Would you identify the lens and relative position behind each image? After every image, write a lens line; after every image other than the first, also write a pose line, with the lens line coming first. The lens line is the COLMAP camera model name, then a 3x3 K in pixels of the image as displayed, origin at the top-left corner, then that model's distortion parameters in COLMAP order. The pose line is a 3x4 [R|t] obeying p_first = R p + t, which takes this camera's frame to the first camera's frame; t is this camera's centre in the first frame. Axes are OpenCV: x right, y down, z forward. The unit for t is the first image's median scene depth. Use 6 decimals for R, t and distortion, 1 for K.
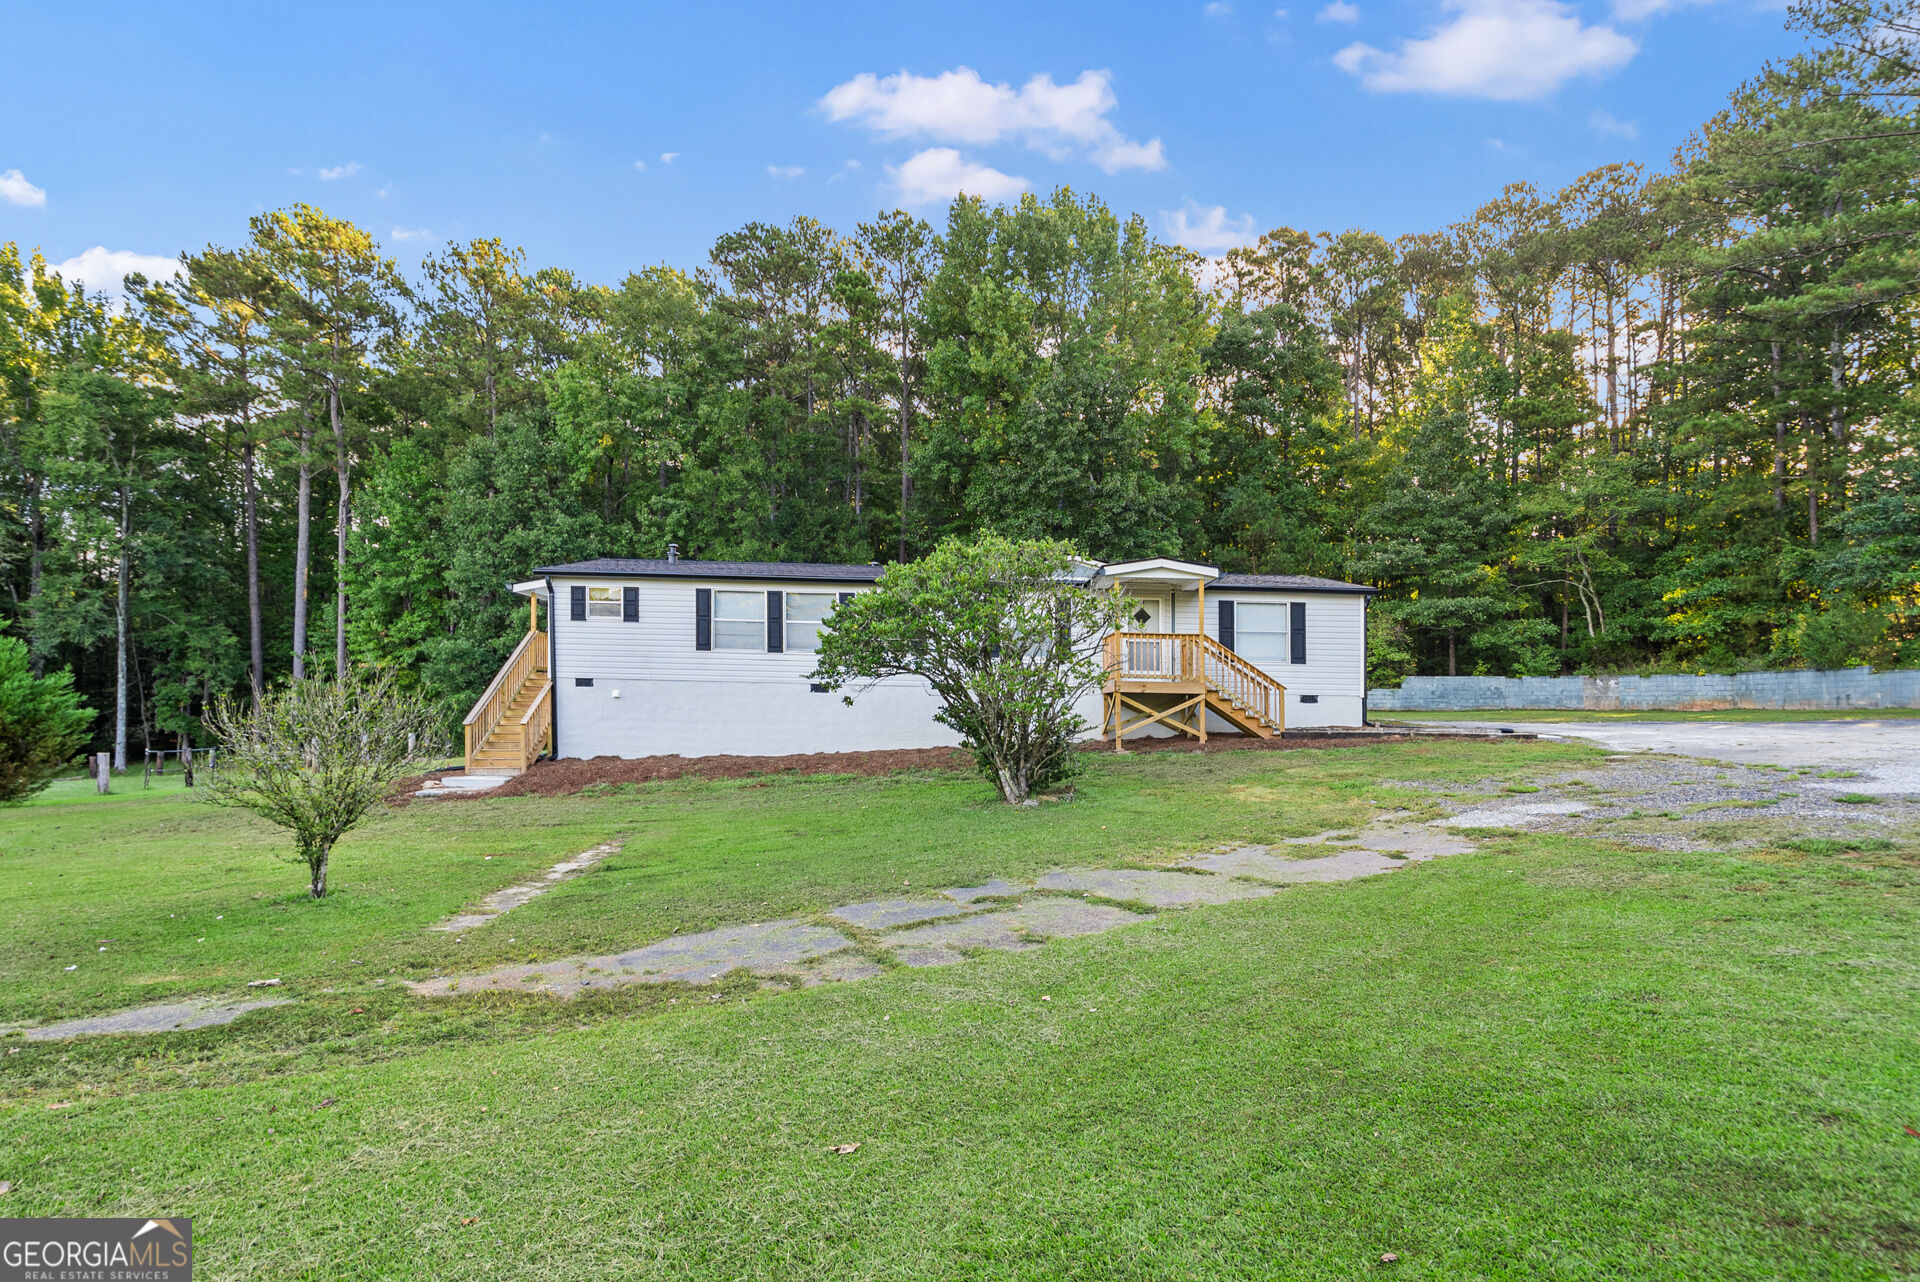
lens RADIAL K [[983.8, 0, 961.0], [0, 983.8, 712.6], [0, 0, 1]] dist [-0.001234, 0.001141]
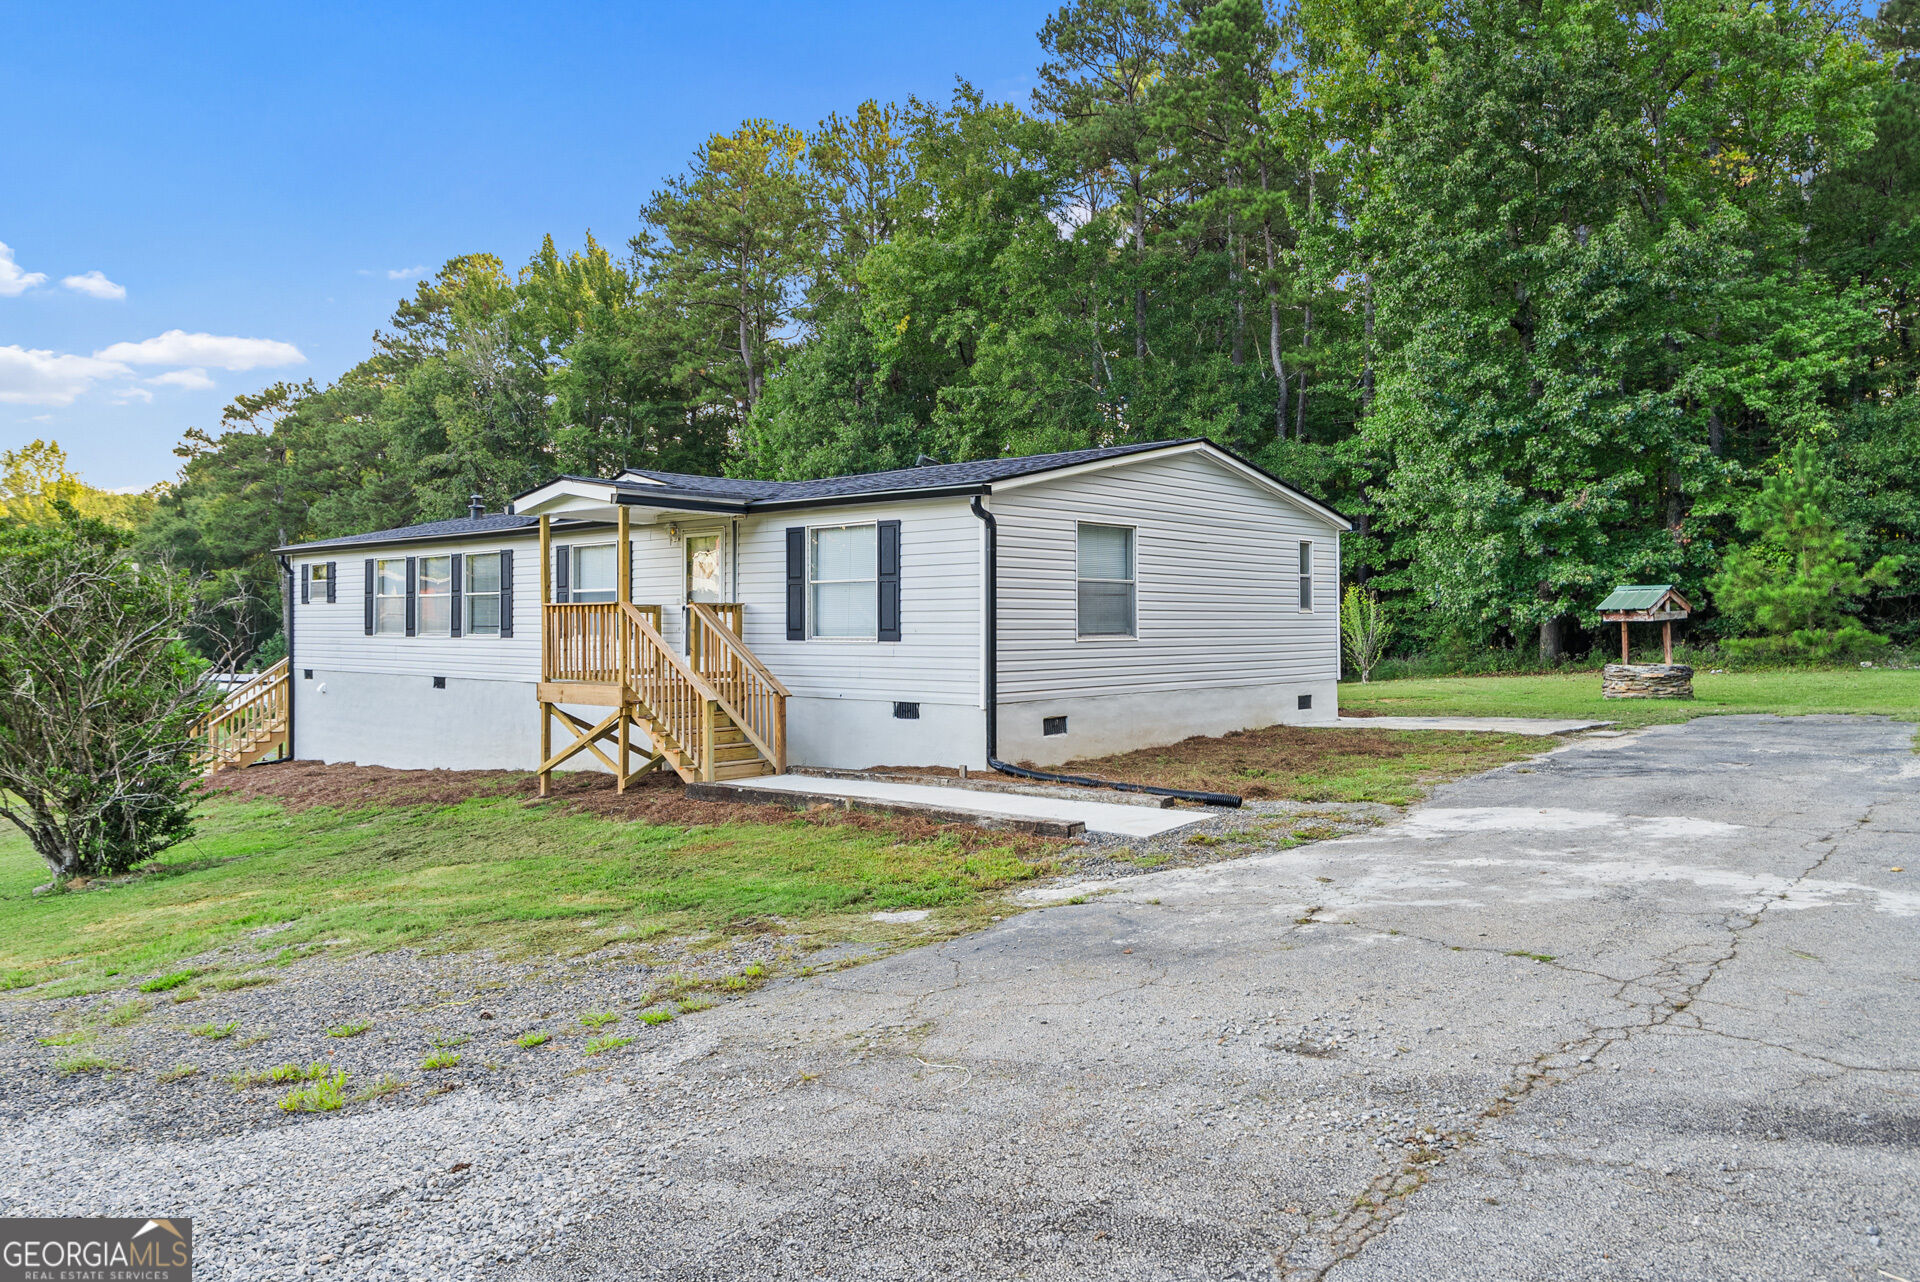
lens RADIAL K [[1349.7, 0, 968.2], [0, 1349.7, 576.0], [0, 0, 1]] dist [0.006226, 0.002558]
pose [[0.739289, -0.046543, -0.671777, 0.399632], [0.019573, 0.998672, -0.047651, -0.022930], [0.673103, 0.022079, 0.739219, 0.238776]]
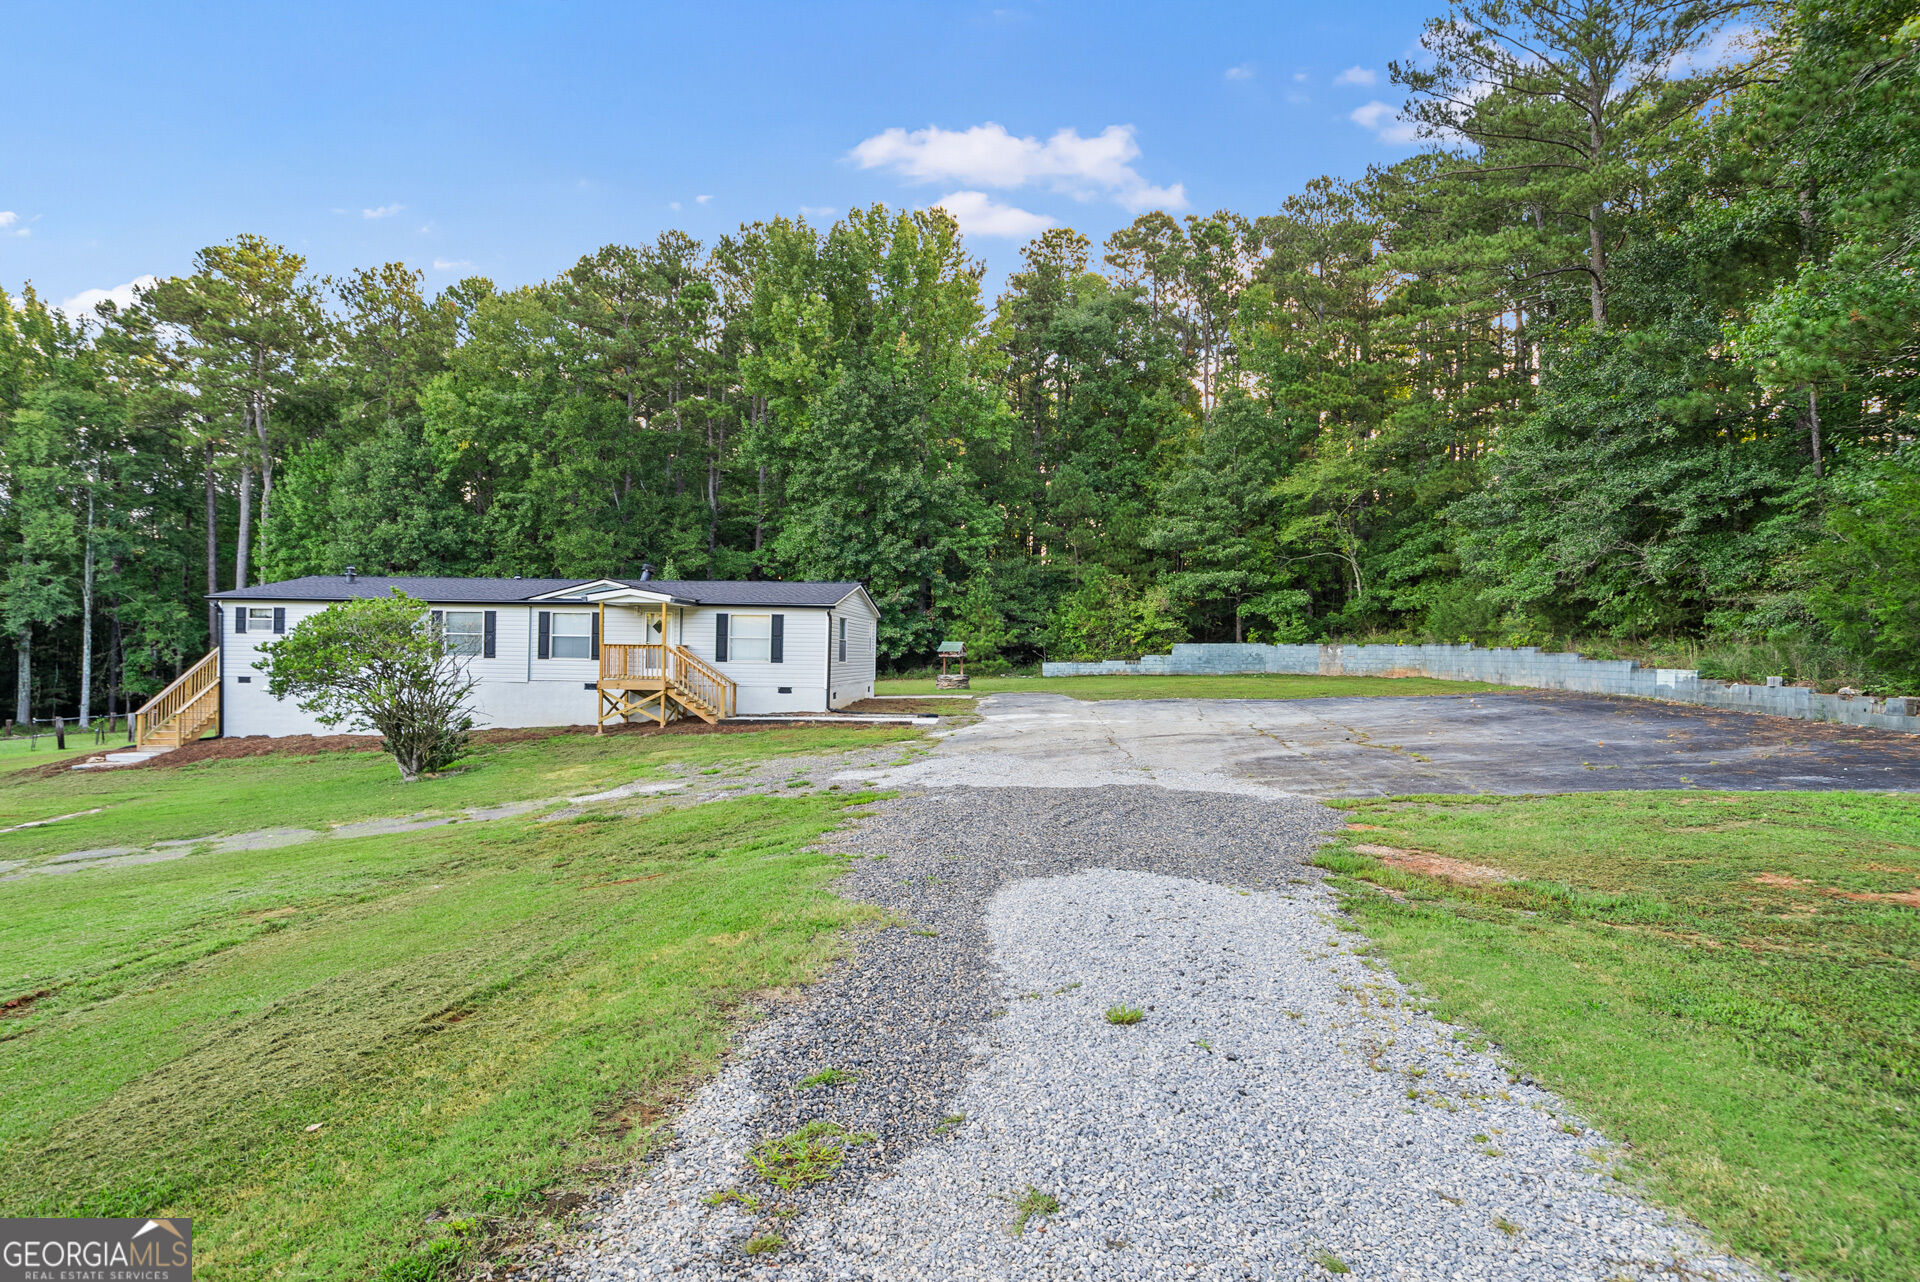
lens RADIAL K [[1006.0, 0, 984.8], [0, 1006.0, 635.9], [0, 0, 1]] dist [0.002477, -0.000183]
pose [[0.997706, -0.006401, -0.067393, 0.330022], [0.005239, 0.999835, -0.017395, -0.028242], [0.067493, 0.017002, 0.997575, -0.135828]]
